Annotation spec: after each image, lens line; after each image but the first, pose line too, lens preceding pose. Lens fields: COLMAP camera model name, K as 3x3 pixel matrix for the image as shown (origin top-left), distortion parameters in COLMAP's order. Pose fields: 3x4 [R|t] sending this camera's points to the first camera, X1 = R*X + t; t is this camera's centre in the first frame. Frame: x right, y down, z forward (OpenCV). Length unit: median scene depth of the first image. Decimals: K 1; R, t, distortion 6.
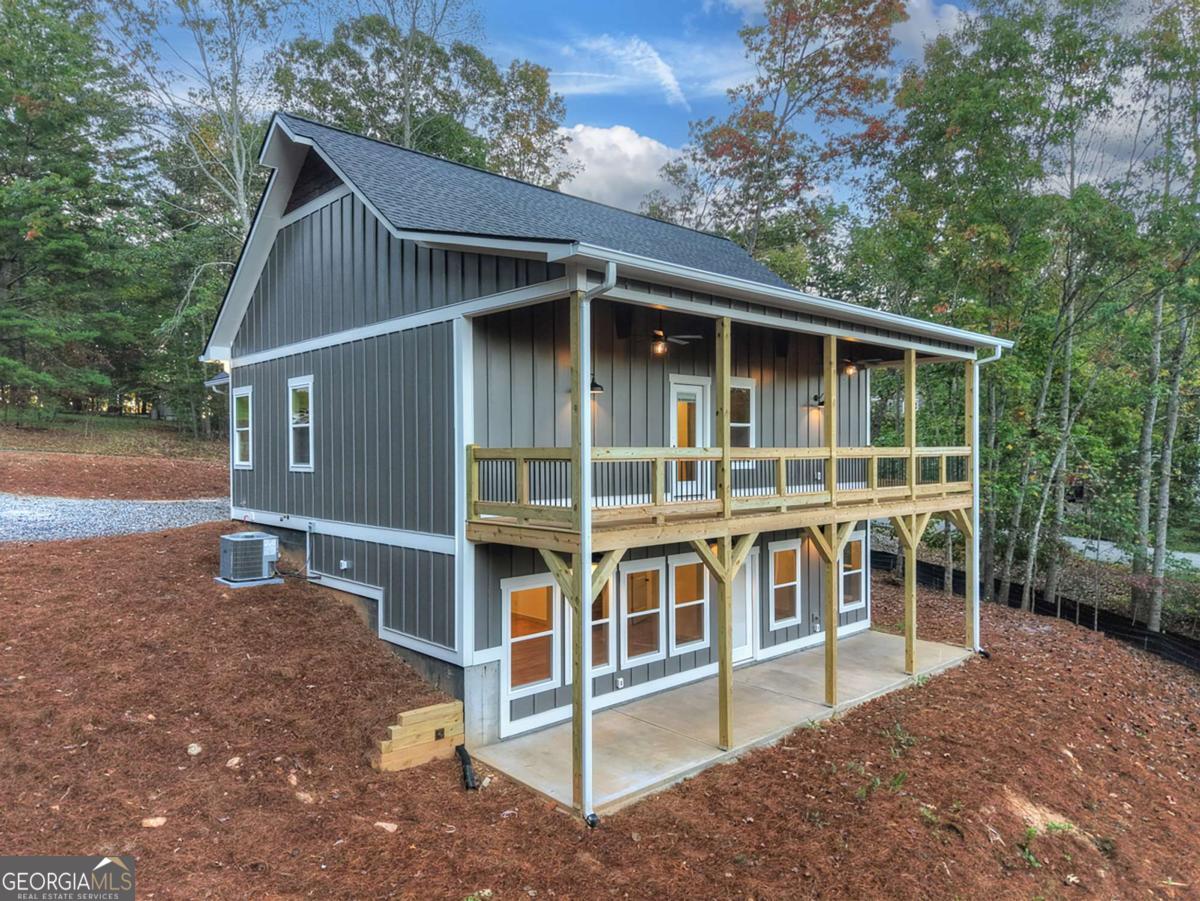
lens RADIAL K [[816.0, 0, 600.0], [0, 816.0, 450.5], [0, 0, 1]] dist [0.058514, 0.000203]
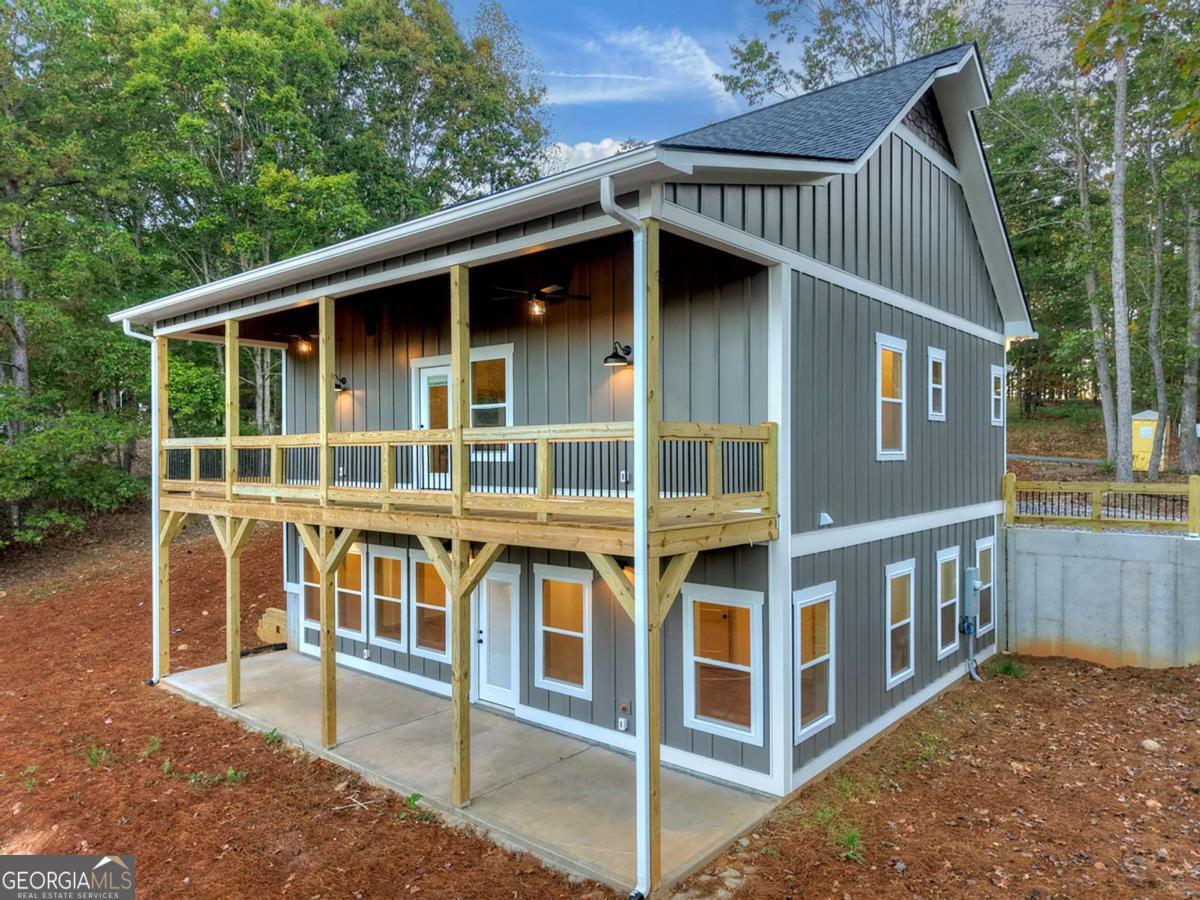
lens RADIAL K [[837.4, 0, 600.0], [0, 837.4, 450.0], [0, 0, 1]] dist [0.007296, 0.000590]
pose [[0.082699, 0.004410, -0.996565, 1.030242], [0.011919, 0.999914, 0.005414, 0.010881], [0.996503, -0.012325, 0.082640, 1.092003]]
